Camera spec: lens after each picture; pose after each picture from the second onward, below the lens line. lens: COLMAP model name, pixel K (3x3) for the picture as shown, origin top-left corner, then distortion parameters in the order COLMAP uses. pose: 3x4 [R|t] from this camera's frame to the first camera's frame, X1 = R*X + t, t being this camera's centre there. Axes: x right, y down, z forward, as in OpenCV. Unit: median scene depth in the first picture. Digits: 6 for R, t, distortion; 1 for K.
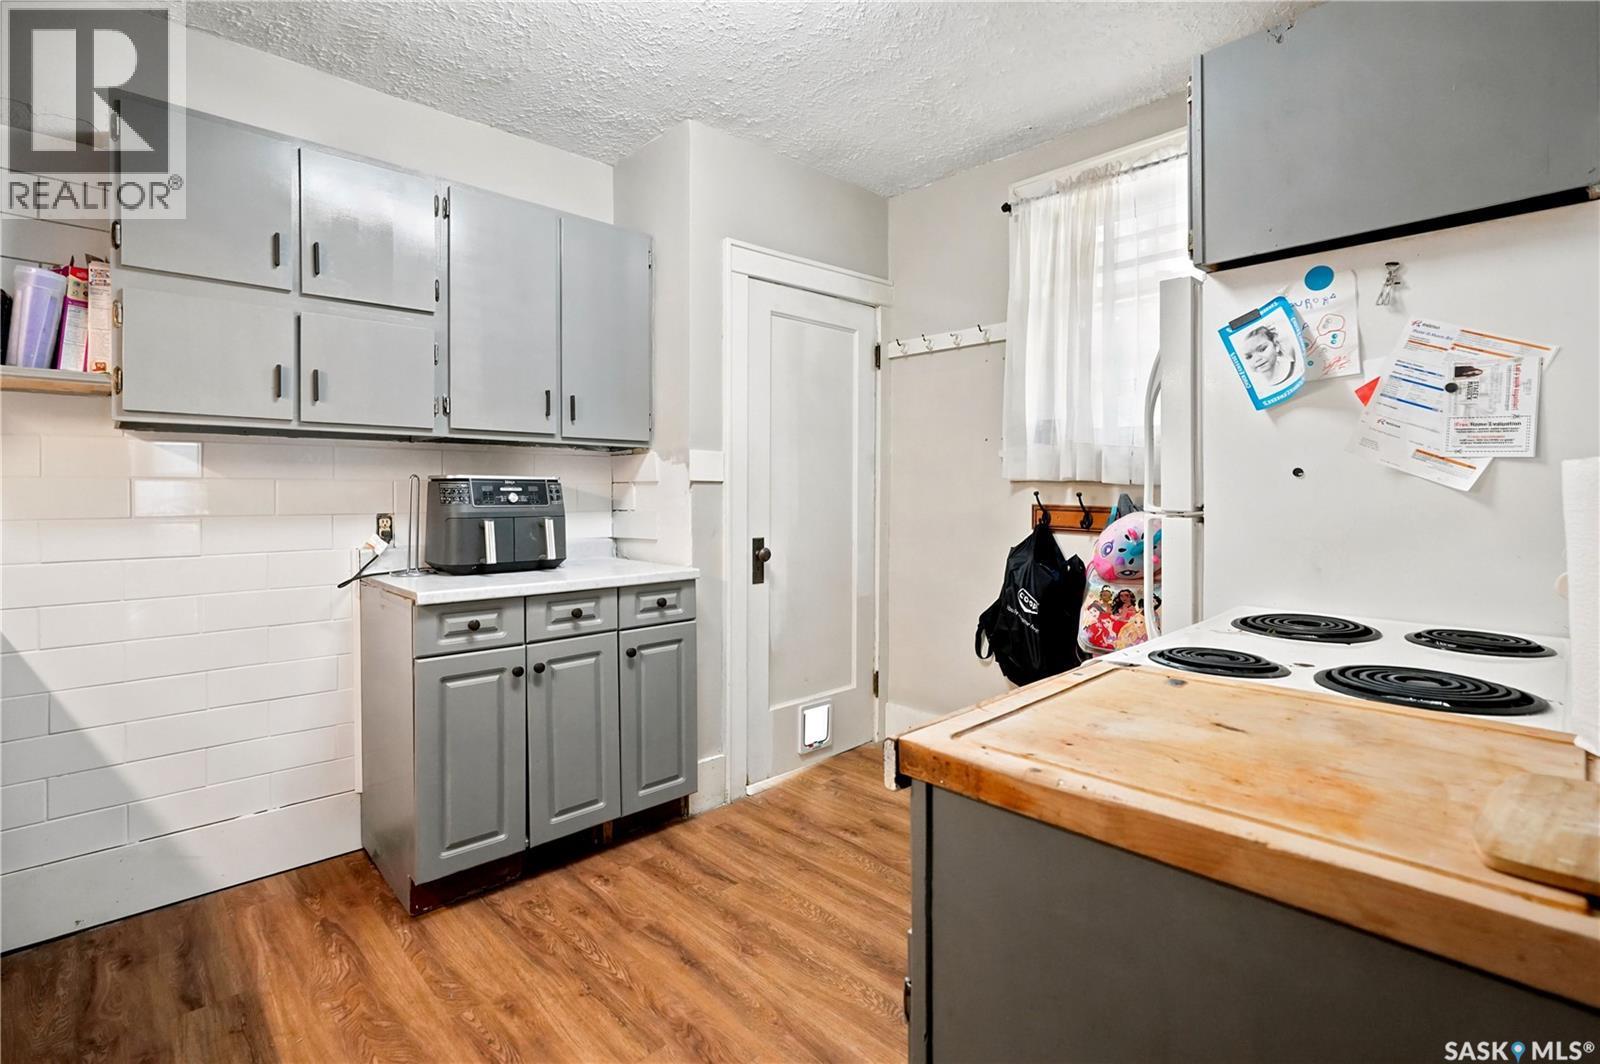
lens RADIAL K [[752.7, 0, 798.4], [0, 752.7, 499.5], [0, 0, 1]] dist [0.001892, -0.000094]
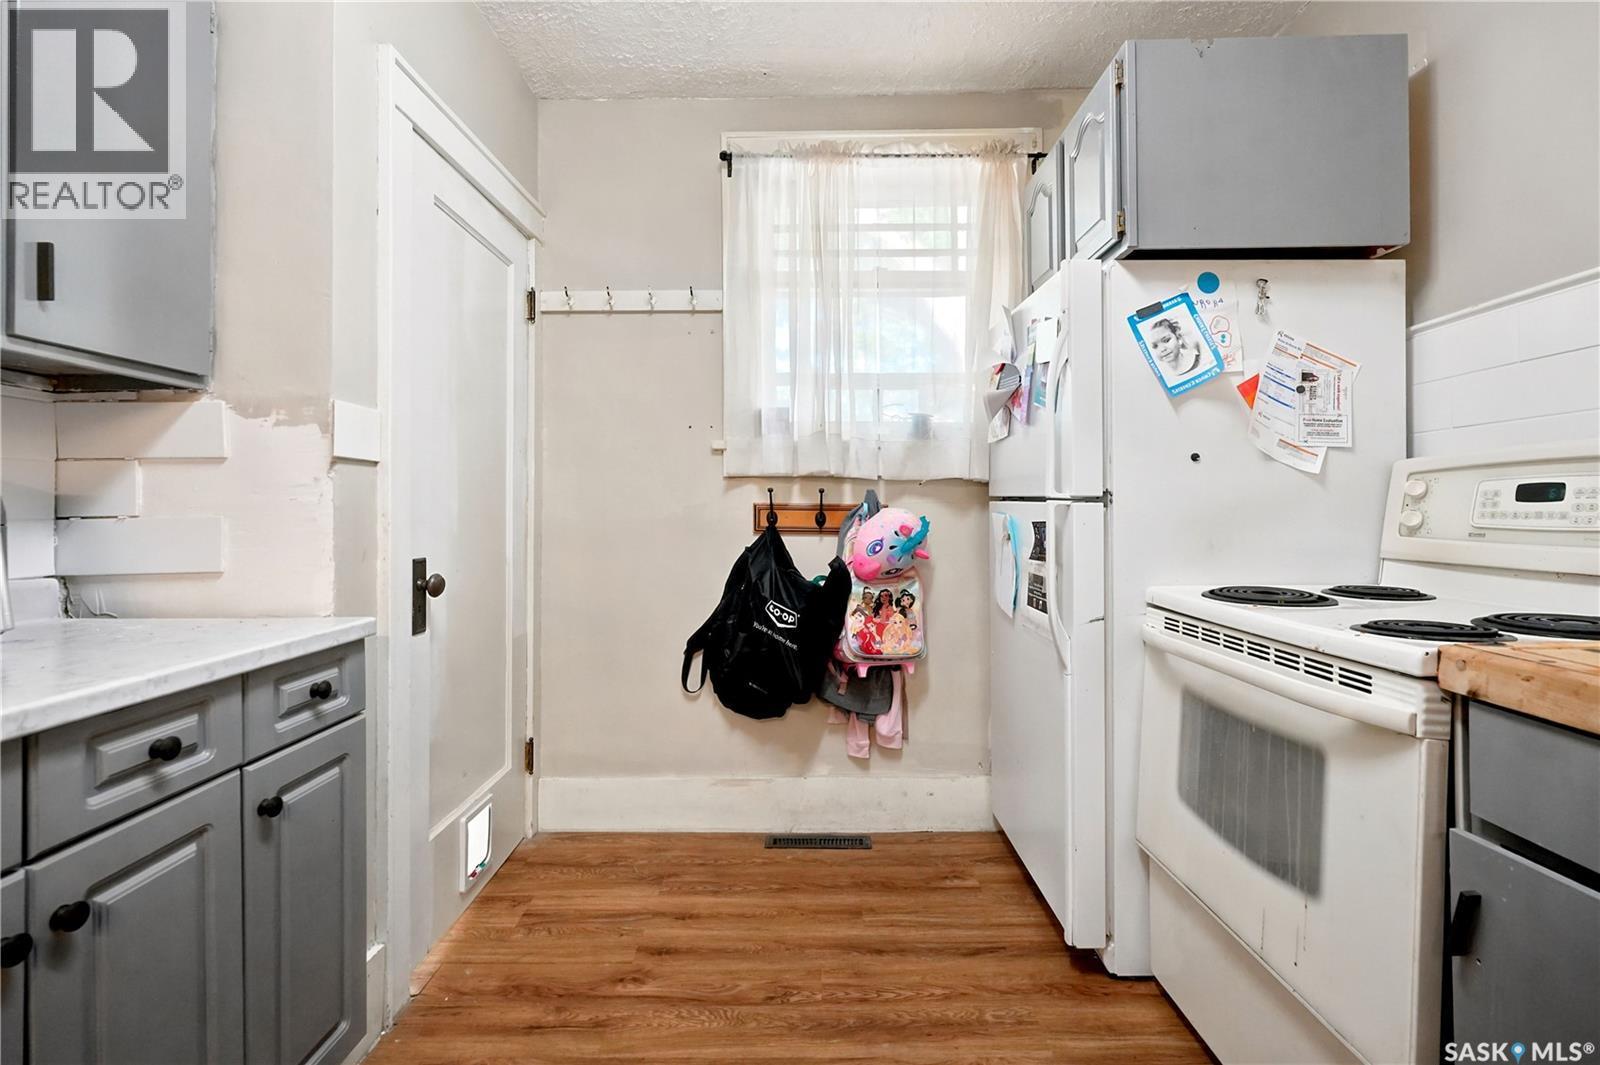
lens RADIAL K [[752.7, 0, 798.4], [0, 752.7, 500.0], [0, 0, 1]] dist [0.001892, -0.000094]
pose [[0.693083, 0.004517, 0.720843, -0.324889], [0.015558, 0.999654, -0.021223, 0.024982], [-0.720690, 0.025924, 0.692773, 0.416572]]
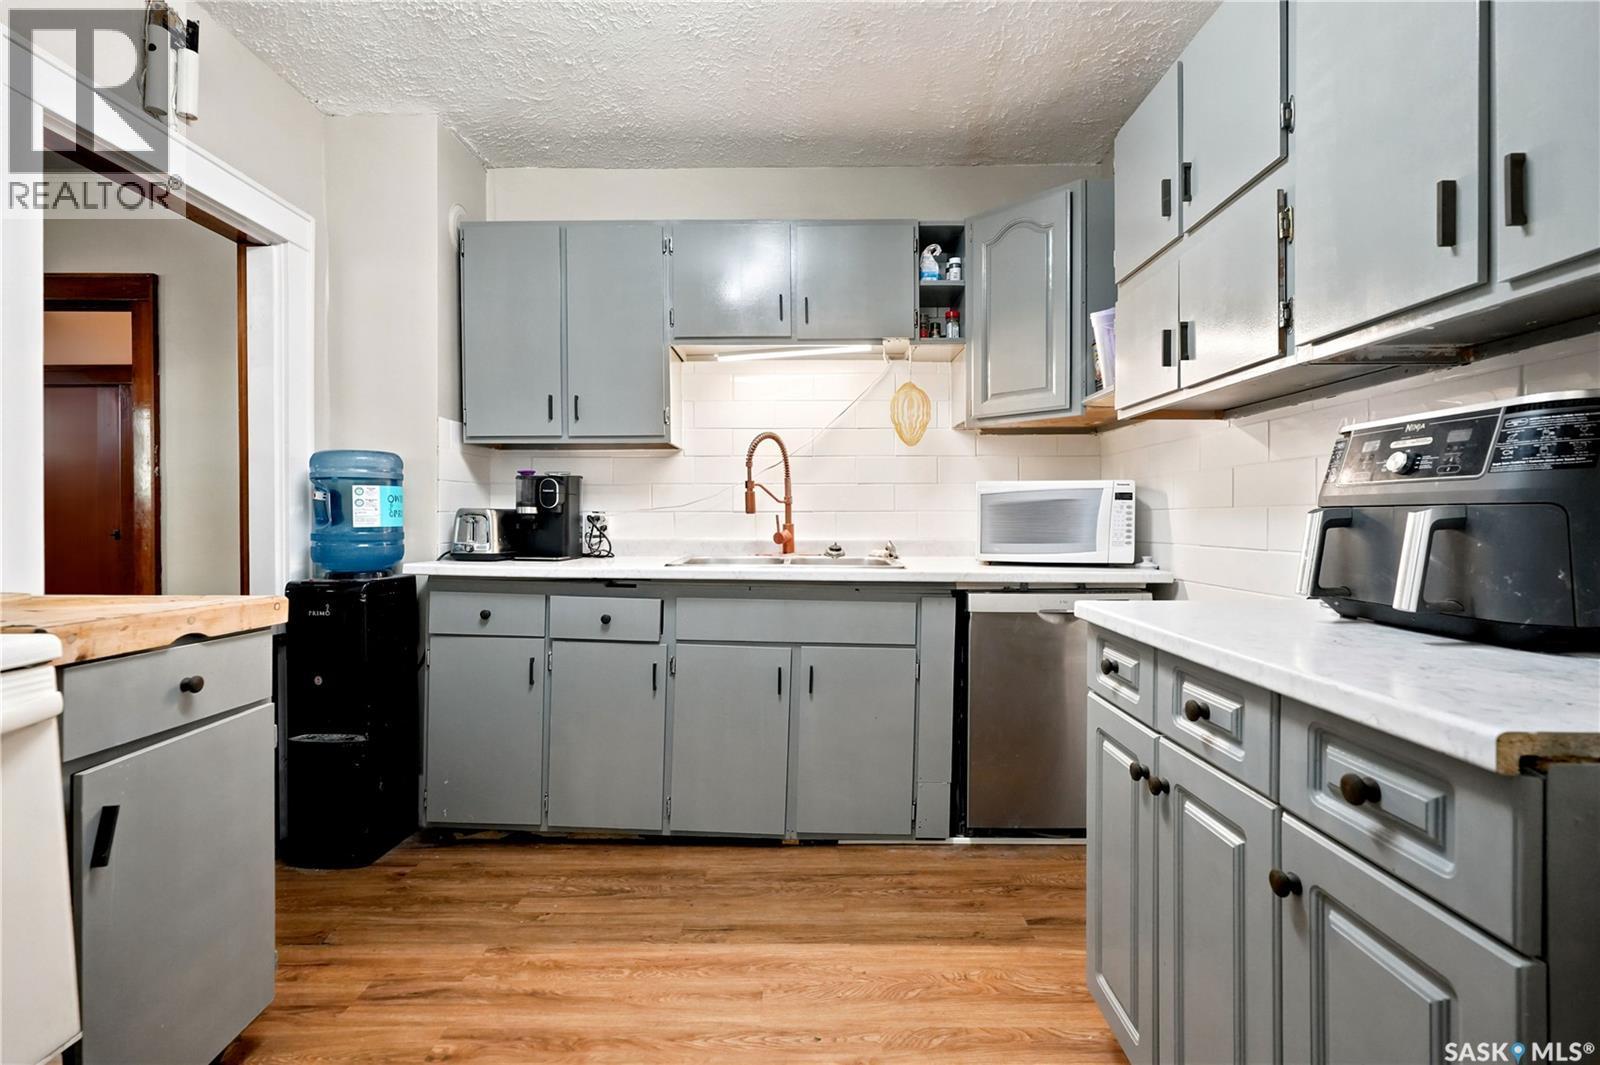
lens RADIAL K [[729.1, 0, 800.0], [0, 729.1, 532.5], [0, 0, 1]] dist [-0.000112, 0.000170]
pose [[-0.691342, 0.013557, -0.722400, 0.176392], [-0.003156, 0.999758, 0.021782, 0.030431], [0.722521, 0.017339, -0.691132, 1.038354]]
